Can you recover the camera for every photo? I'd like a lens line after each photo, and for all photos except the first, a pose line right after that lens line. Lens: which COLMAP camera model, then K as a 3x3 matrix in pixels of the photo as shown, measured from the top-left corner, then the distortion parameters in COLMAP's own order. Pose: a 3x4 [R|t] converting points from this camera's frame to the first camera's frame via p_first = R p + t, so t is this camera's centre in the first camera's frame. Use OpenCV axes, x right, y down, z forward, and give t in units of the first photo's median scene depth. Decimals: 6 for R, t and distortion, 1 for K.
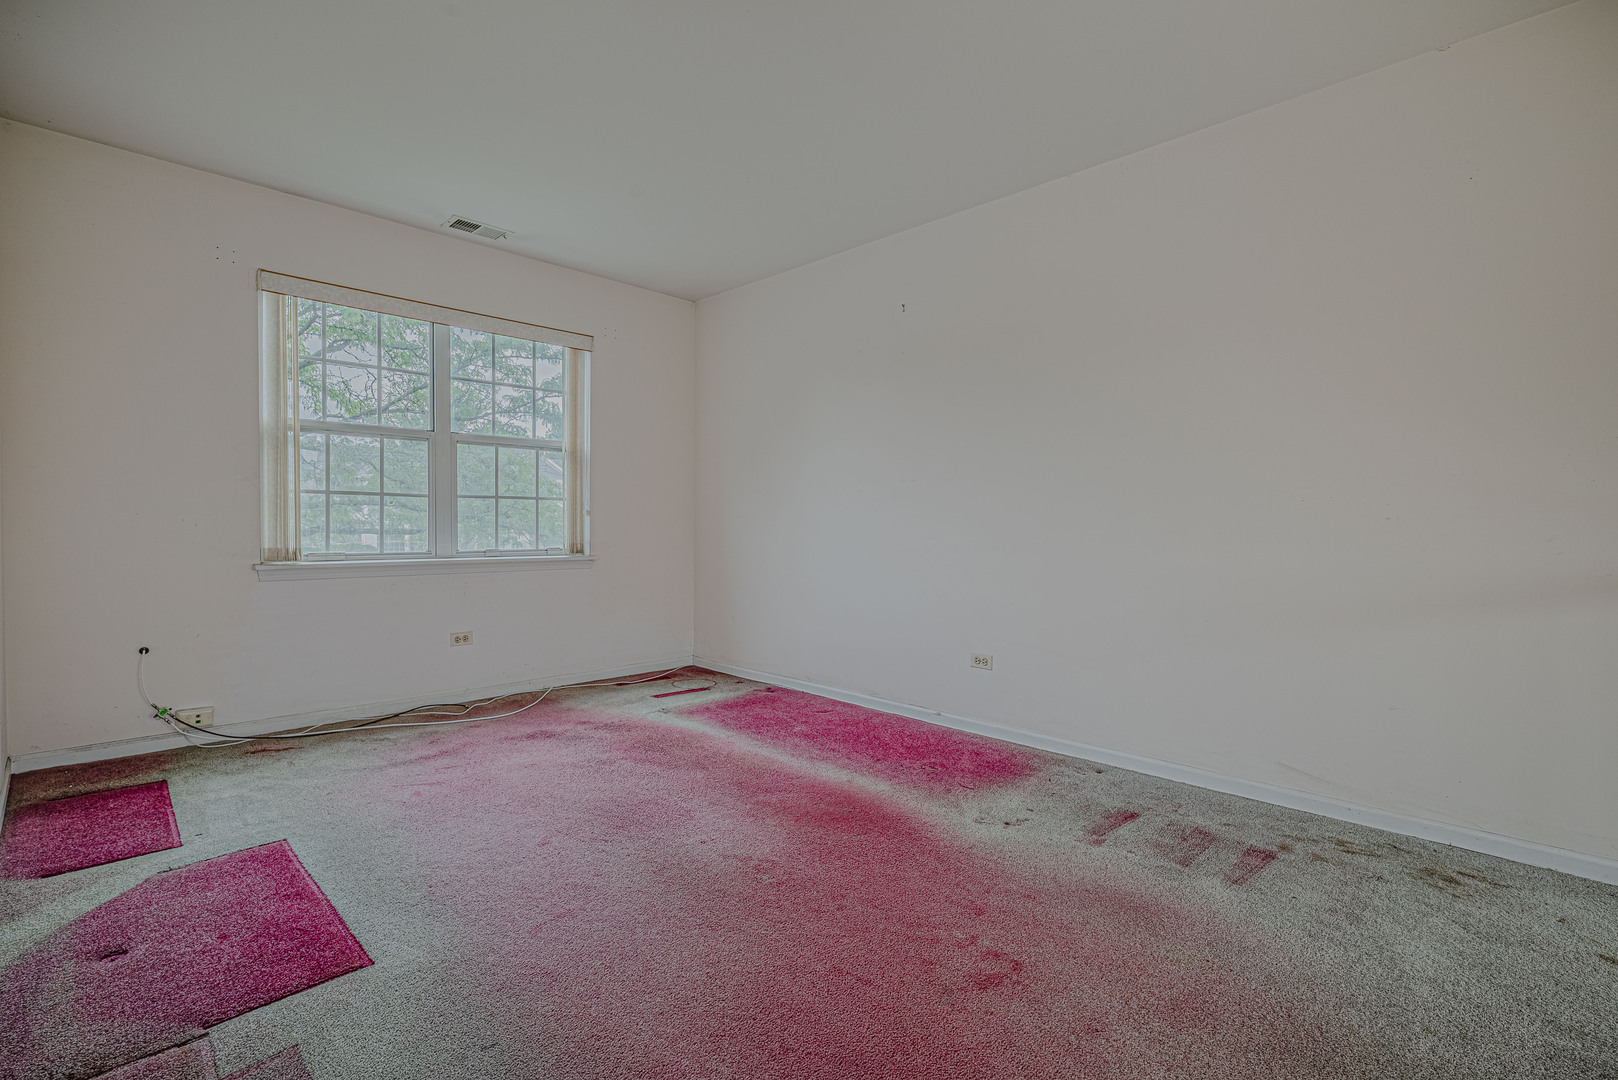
lens RADIAL K [[723.3, 0, 809.3], [0, 723.3, 537.3], [0, 0, 1]] dist [0.000580, -0.001172]
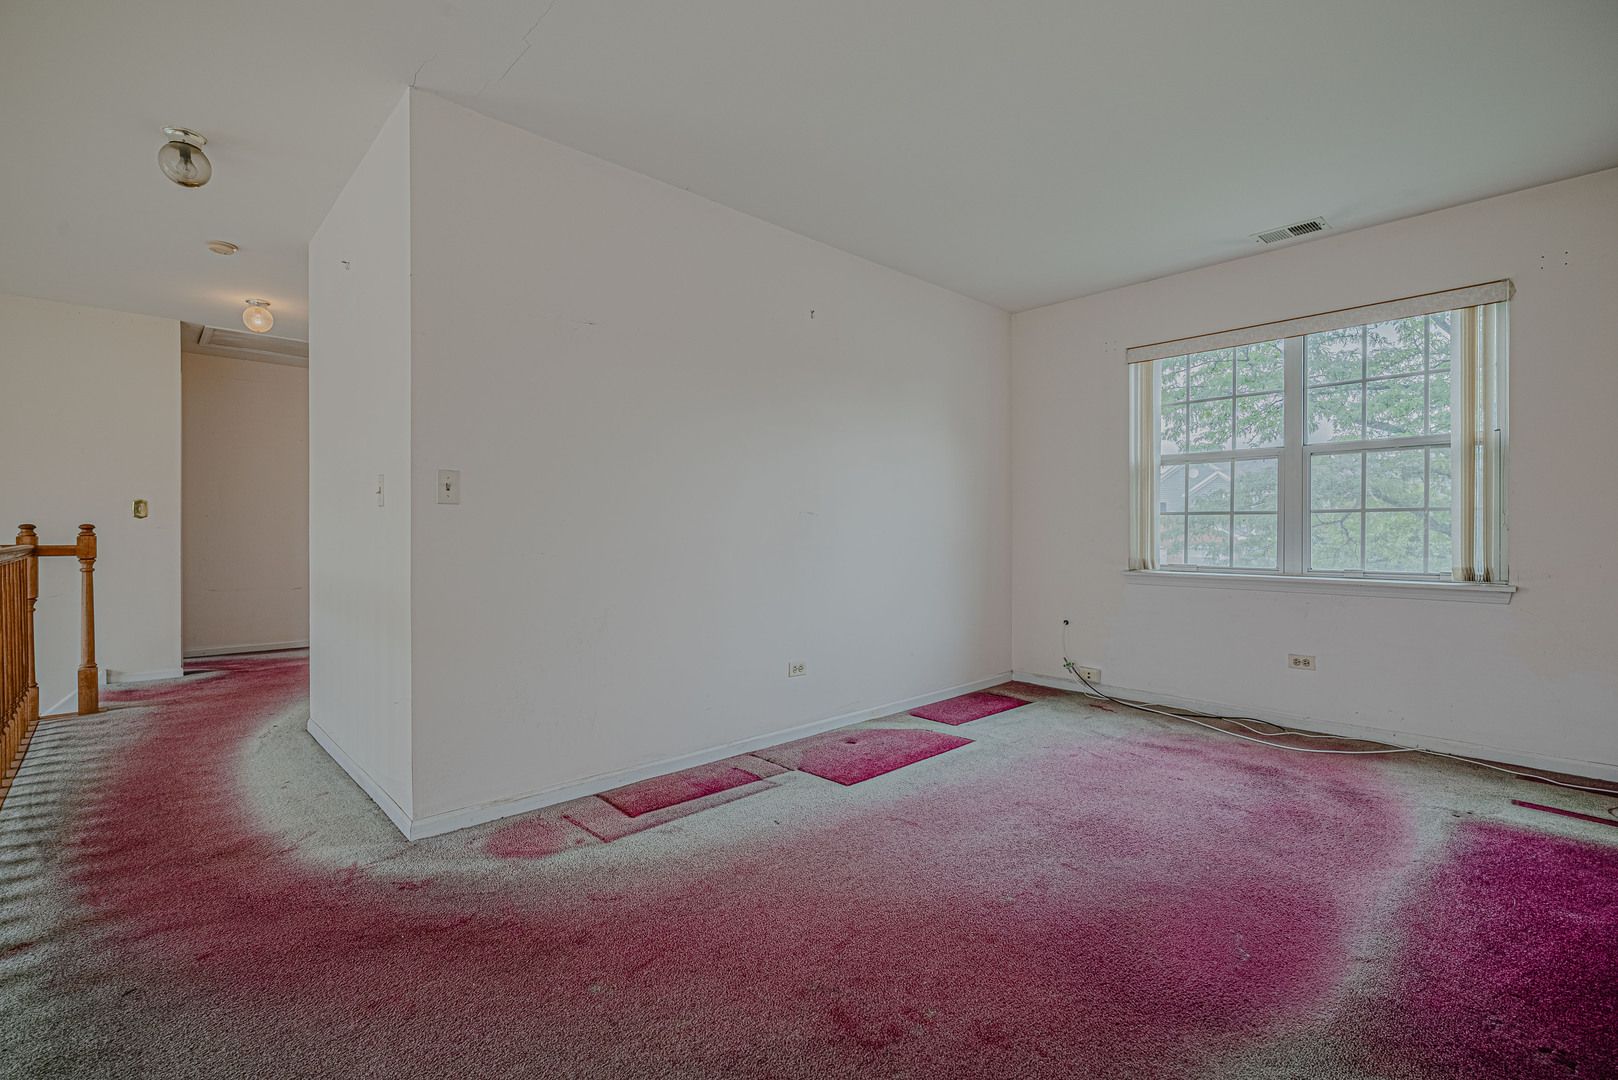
lens RADIAL K [[723.3, 0, 809.3], [0, 723.3, 537.3], [0, 0, 1]] dist [0.000580, -0.001172]
pose [[-0.017950, 0.001173, -0.999838, 0.499047], [-0.021108, 0.999776, 0.001552, -0.011295], [0.999616, 0.021133, -0.017922, 0.385884]]
